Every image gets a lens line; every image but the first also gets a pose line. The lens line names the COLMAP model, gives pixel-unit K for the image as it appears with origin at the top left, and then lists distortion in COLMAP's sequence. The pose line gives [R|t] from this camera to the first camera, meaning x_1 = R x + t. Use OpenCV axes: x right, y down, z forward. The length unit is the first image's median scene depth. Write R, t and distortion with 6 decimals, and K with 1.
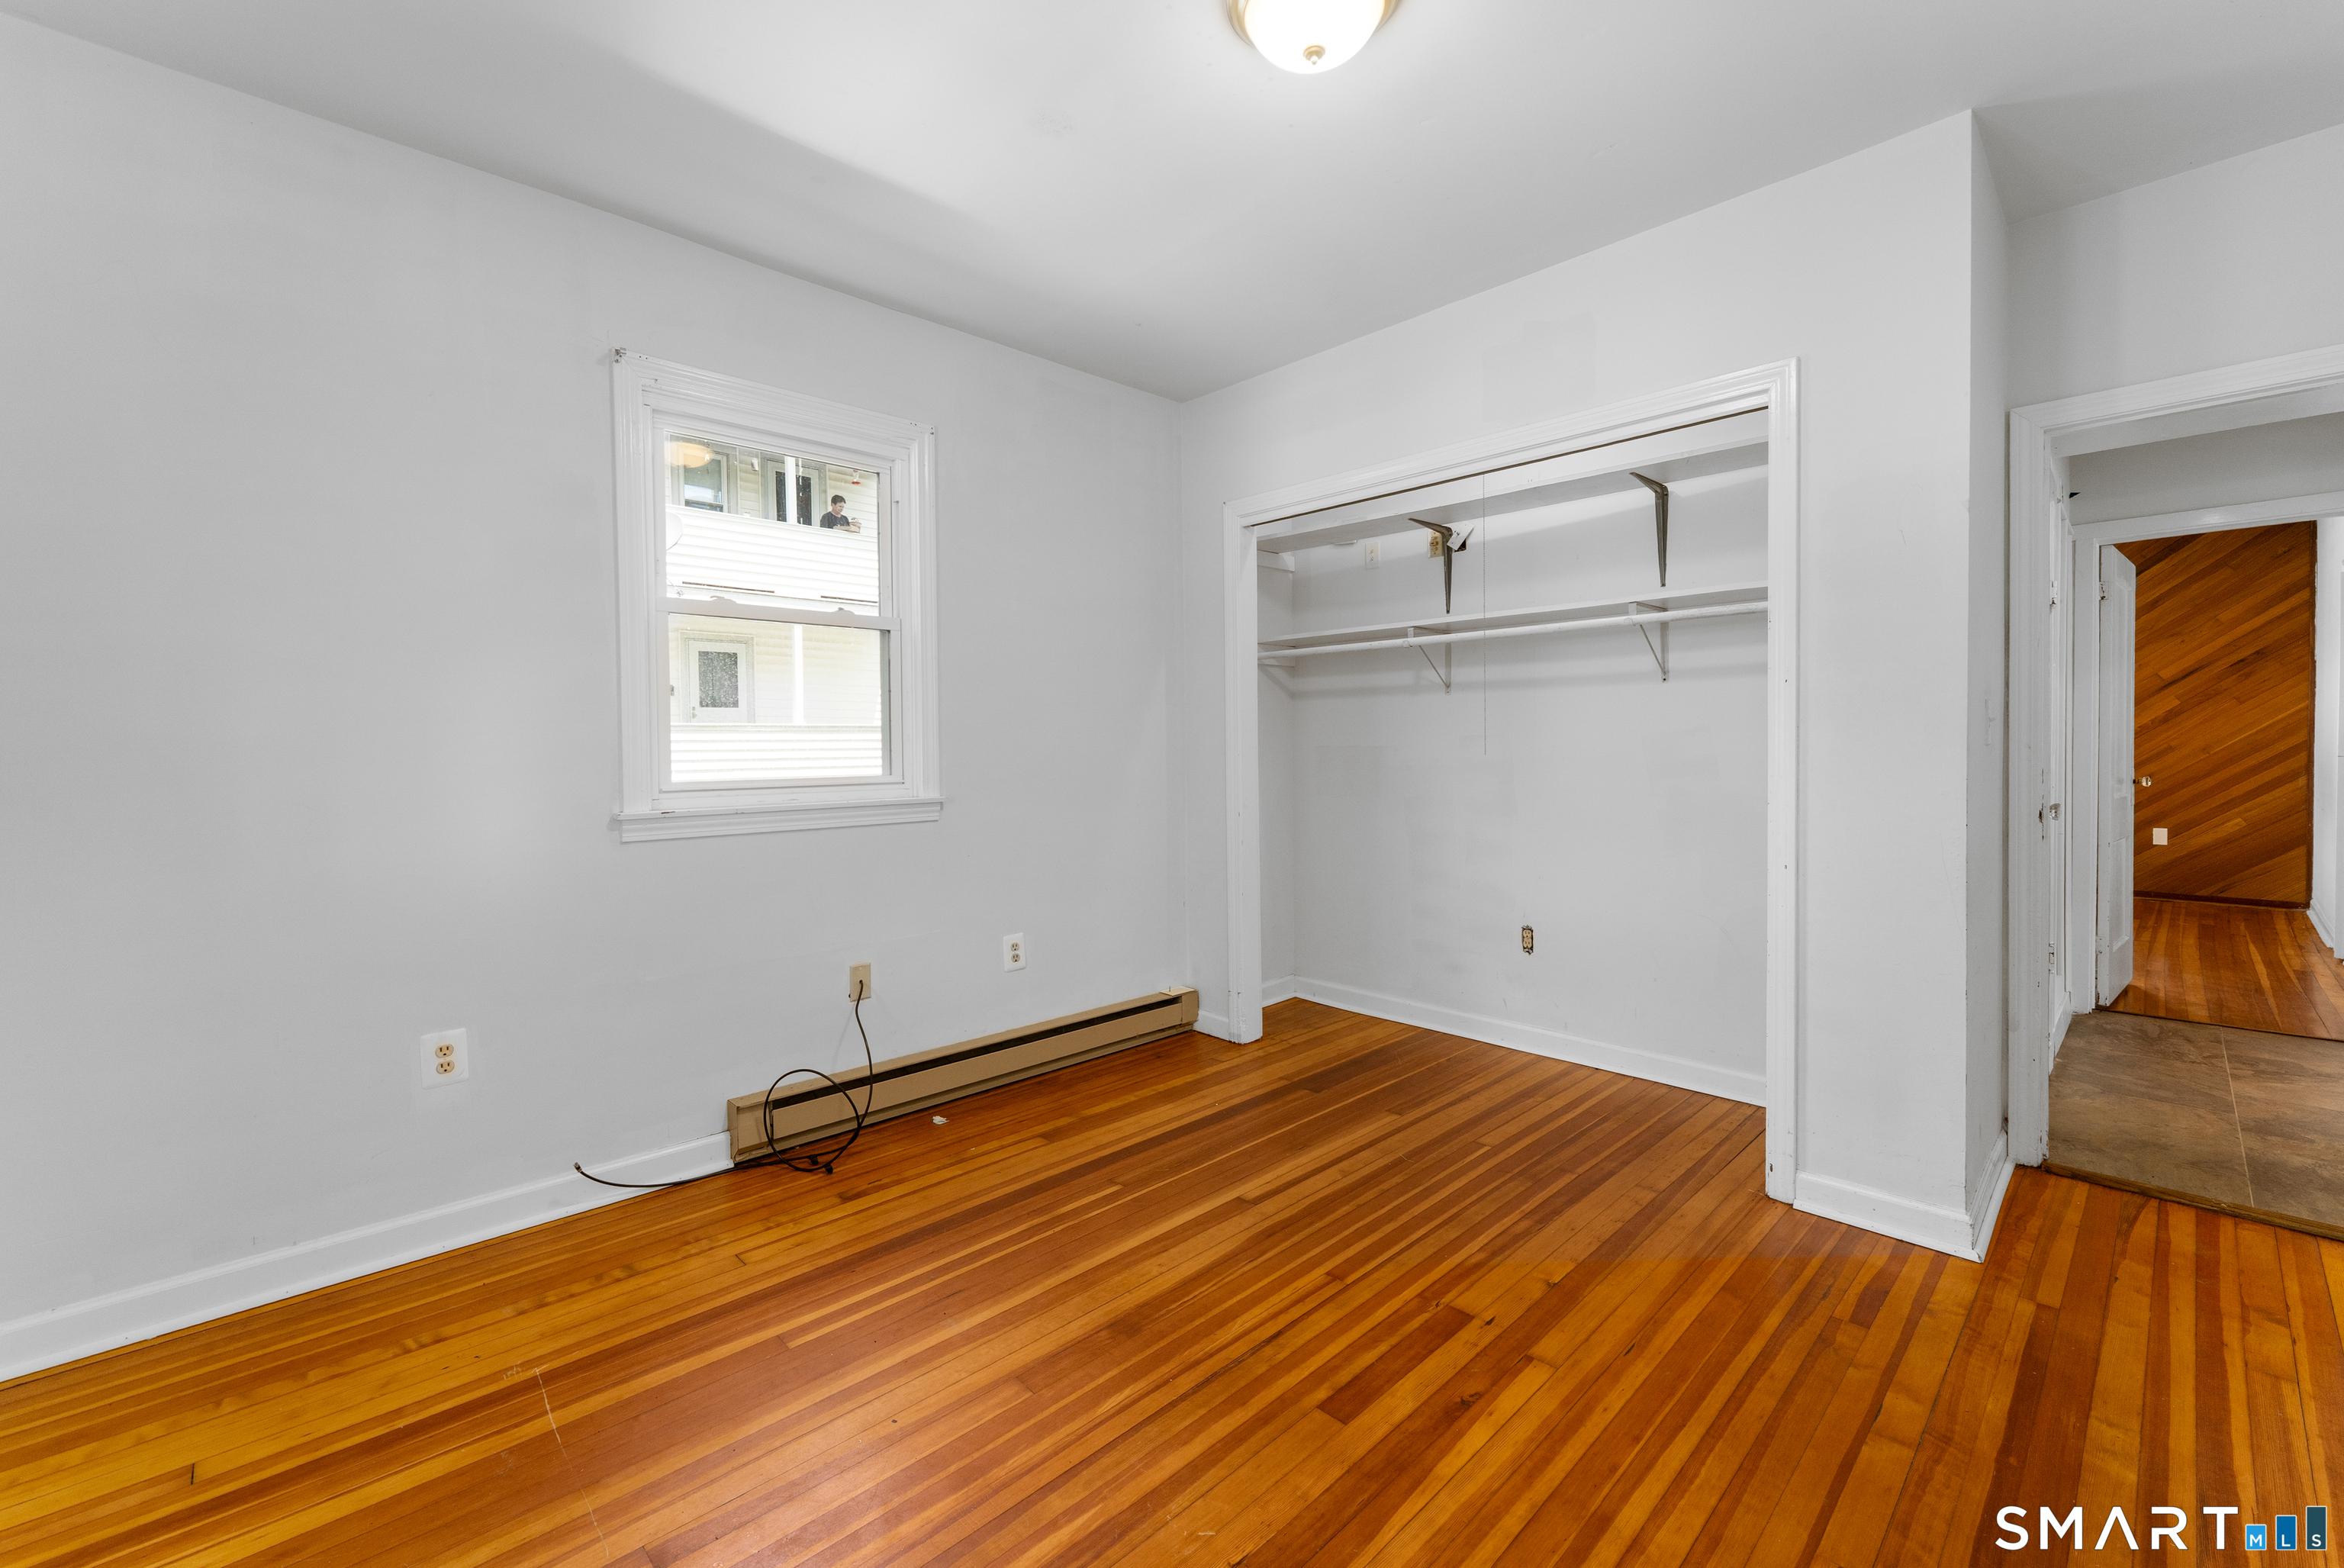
lens RADIAL K [[956.6, 0, 1169.0], [0, 956.6, 801.5], [0, 0, 1]] dist [0.000509, -0.000093]
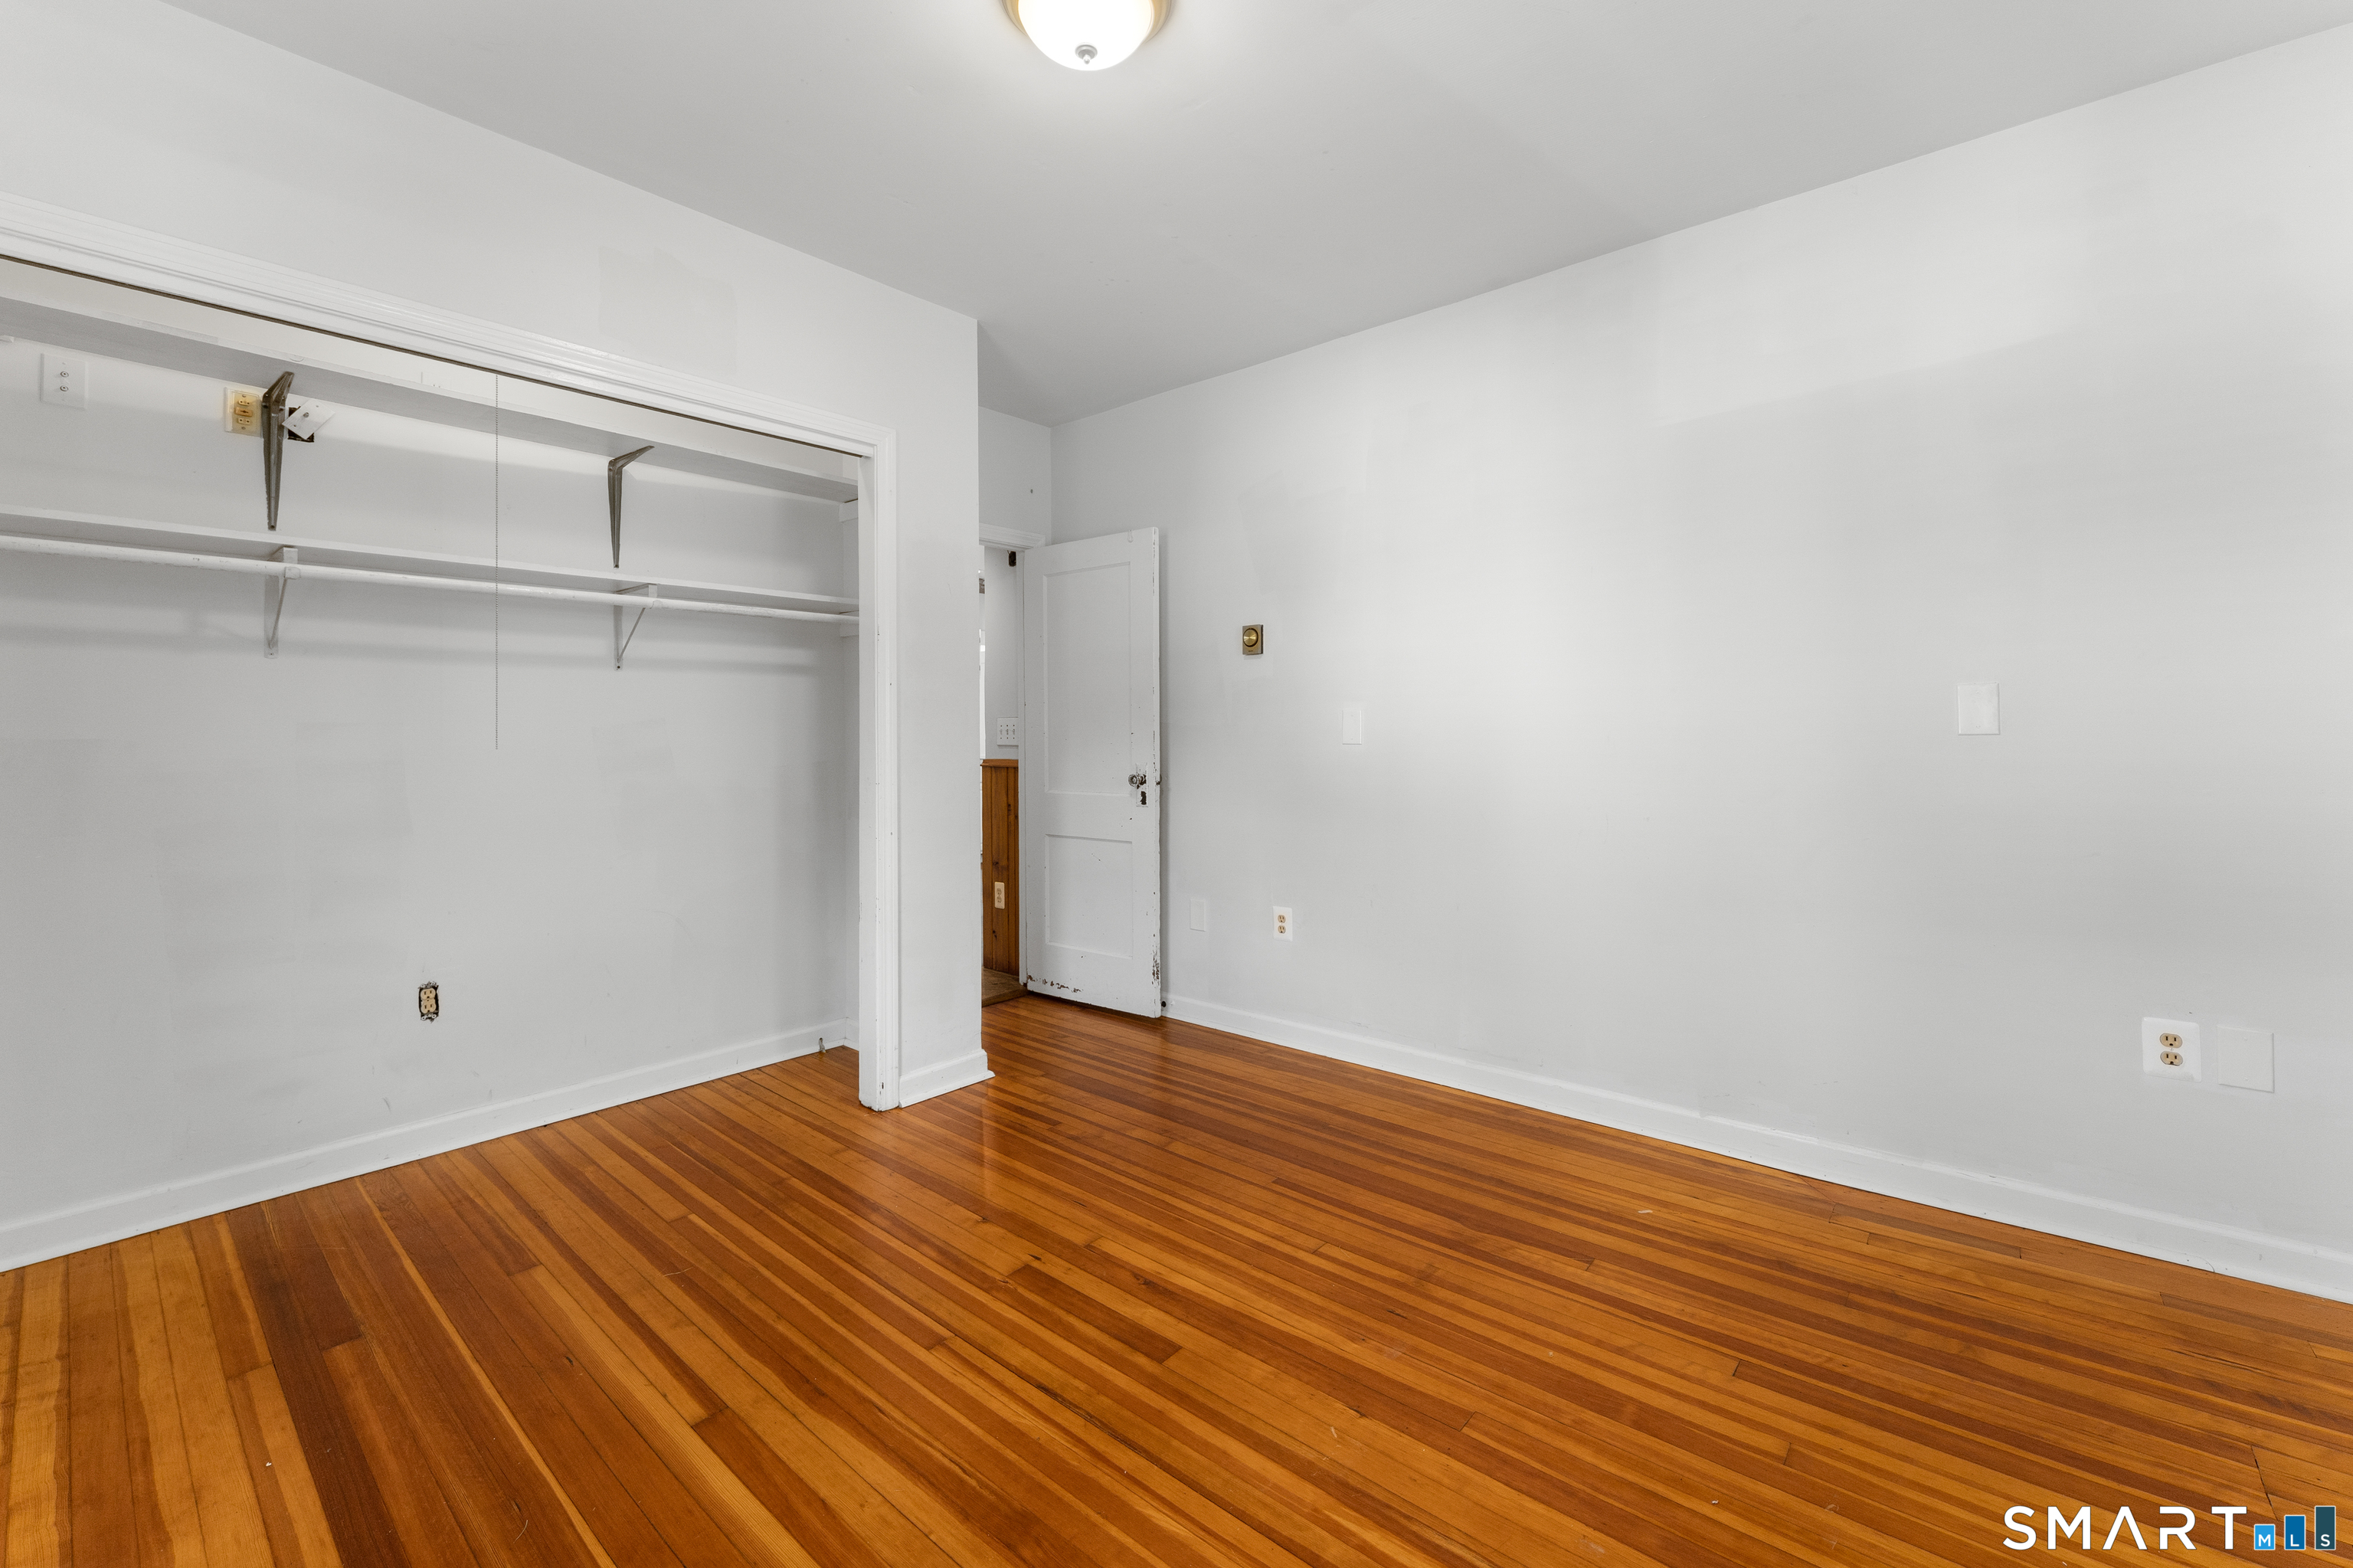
lens RADIAL K [[980.0, 0, 1170.6], [0, 980.0, 725.6], [0, 0, 1]] dist [0.000401, -0.000256]
pose [[-0.092669, 0.018315, 0.995529, -0.647032], [0.063163, 0.997925, -0.012479, -0.031072], [-0.993692, 0.061724, -0.093633, 0.736881]]
